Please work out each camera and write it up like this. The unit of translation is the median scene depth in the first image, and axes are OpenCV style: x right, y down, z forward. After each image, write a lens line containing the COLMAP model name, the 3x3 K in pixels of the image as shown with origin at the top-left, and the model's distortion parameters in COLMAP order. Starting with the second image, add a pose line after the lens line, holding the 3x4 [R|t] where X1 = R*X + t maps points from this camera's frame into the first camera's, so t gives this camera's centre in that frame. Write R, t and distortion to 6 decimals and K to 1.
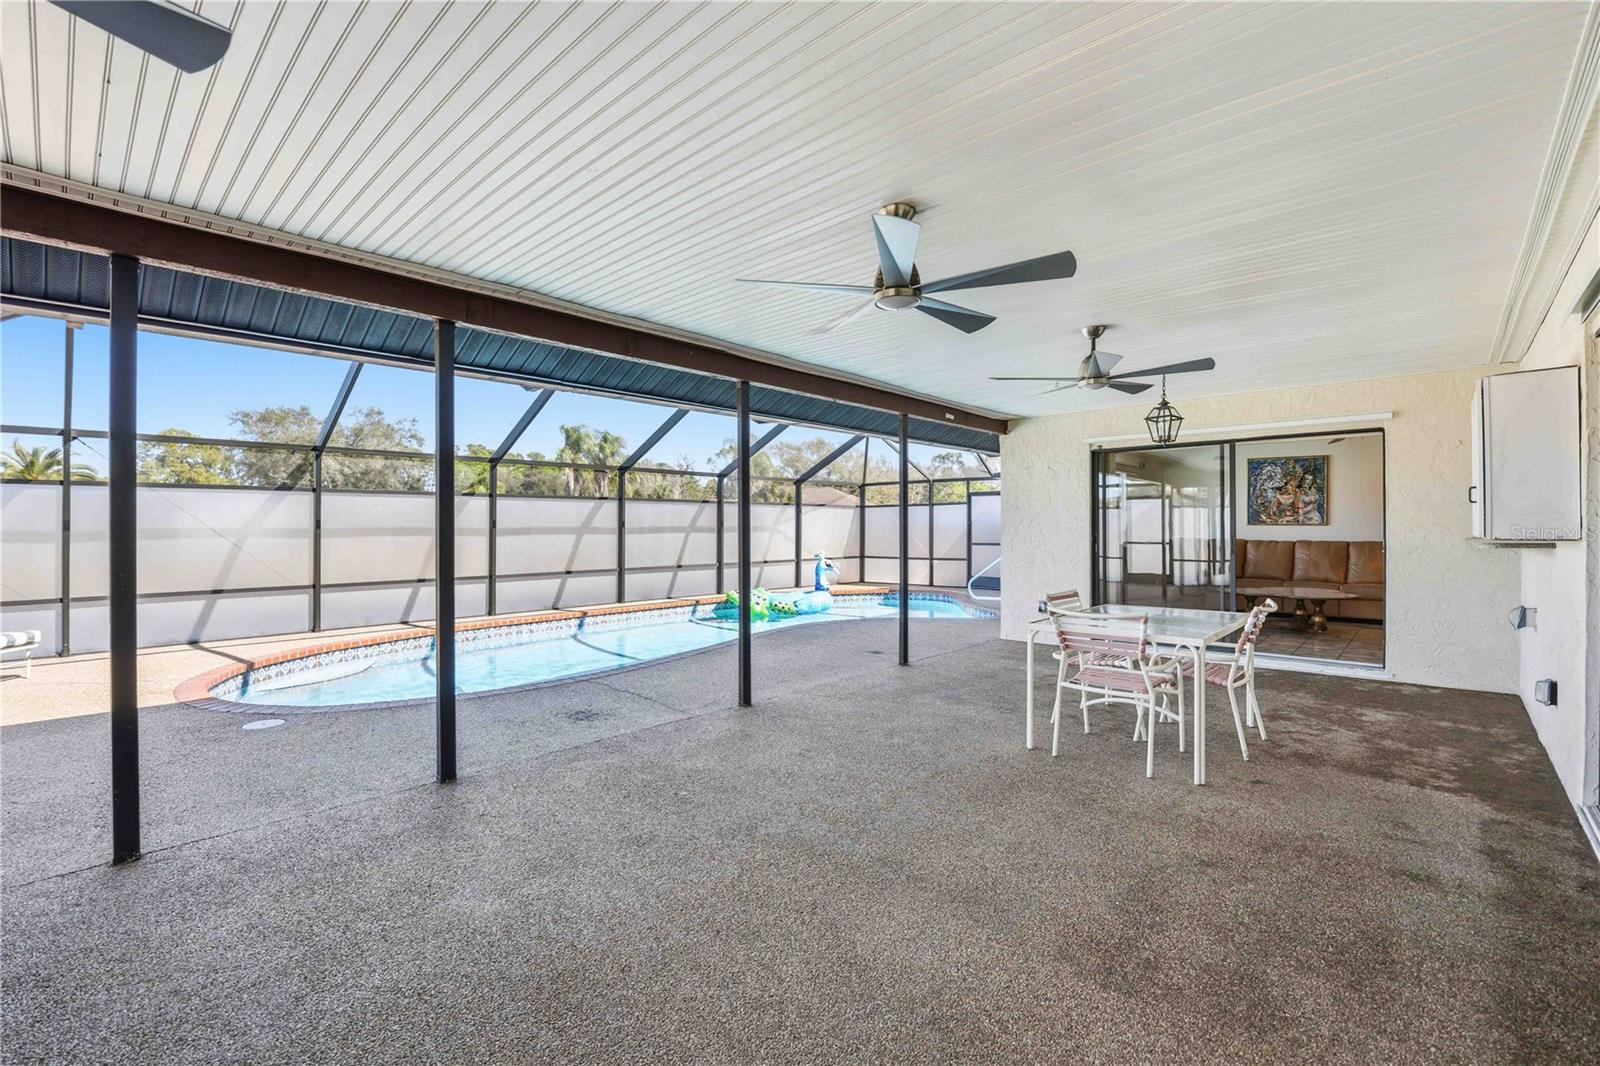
lens RADIAL K [[729.3, 0, 800.0], [0, 729.3, 533.0], [0, 0, 1]] dist [0.025373, 0.000058]
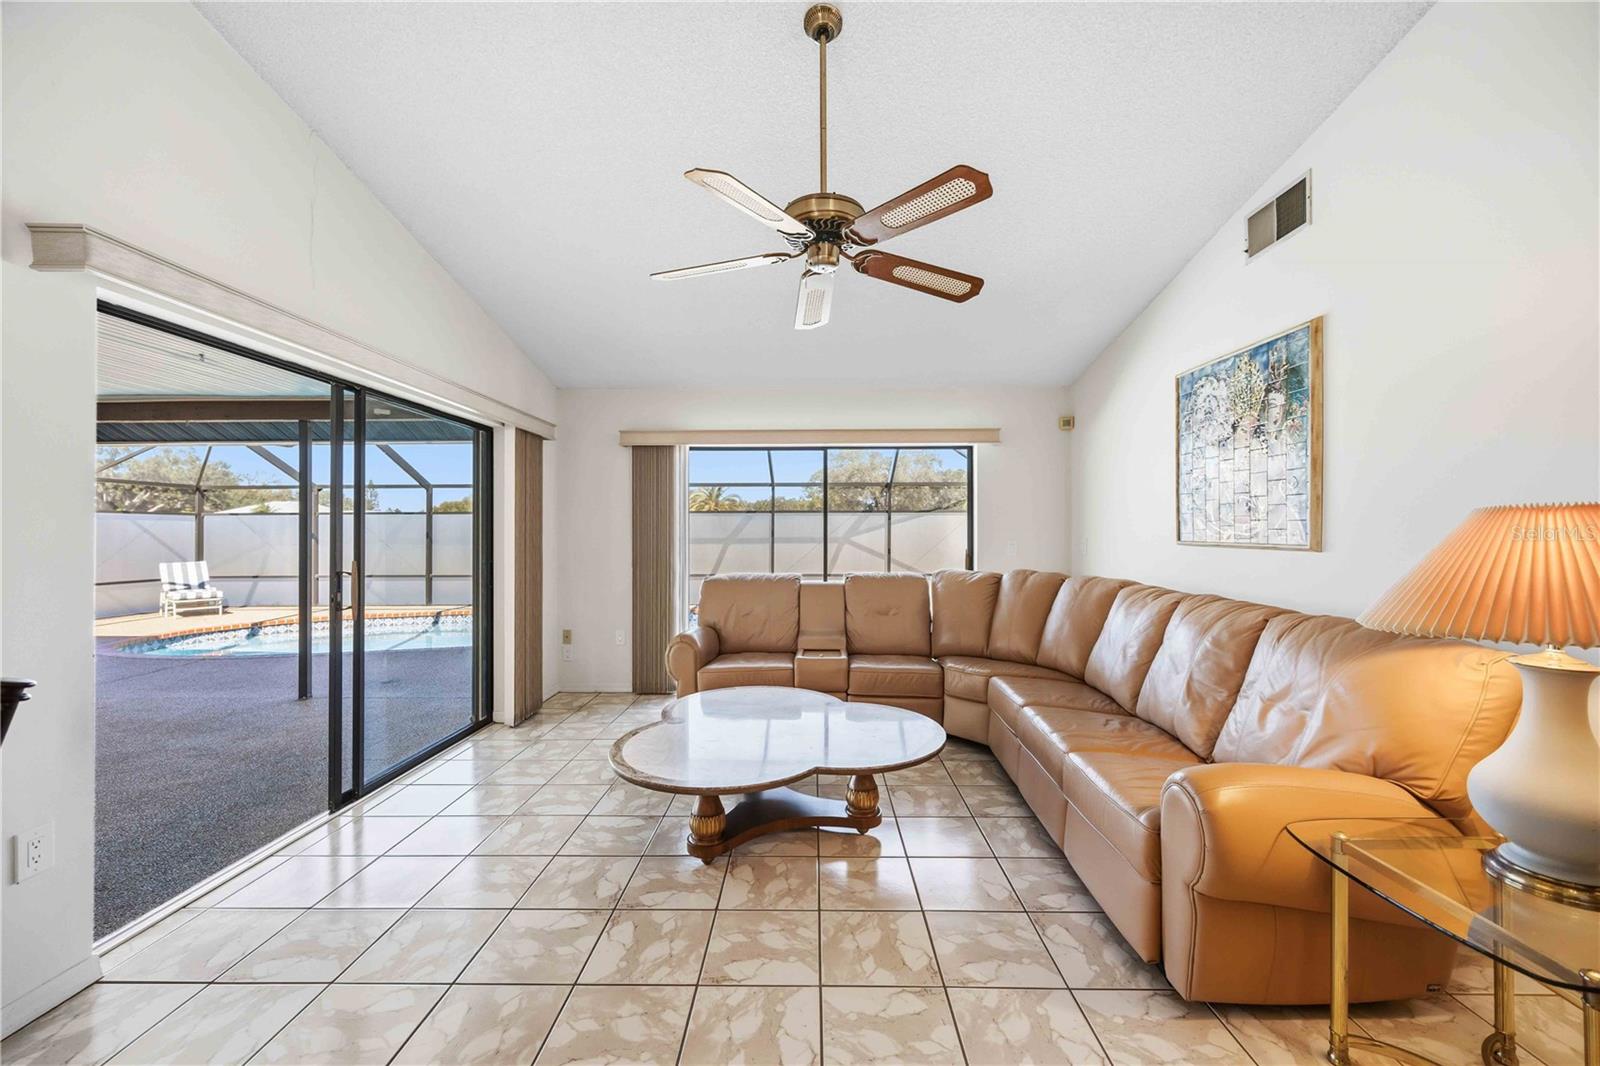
lens RADIAL K [[608.1, 0, 800.0], [0, 608.1, 533.0], [0, 0, 1]] dist [-0.000679, -0.000040]
pose [[0.678992, -0.006600, -0.734116, 0.728855], [-0.002962, 0.999927, -0.011730, -0.007457], [0.734140, 0.010139, 0.678923, 0.623496]]
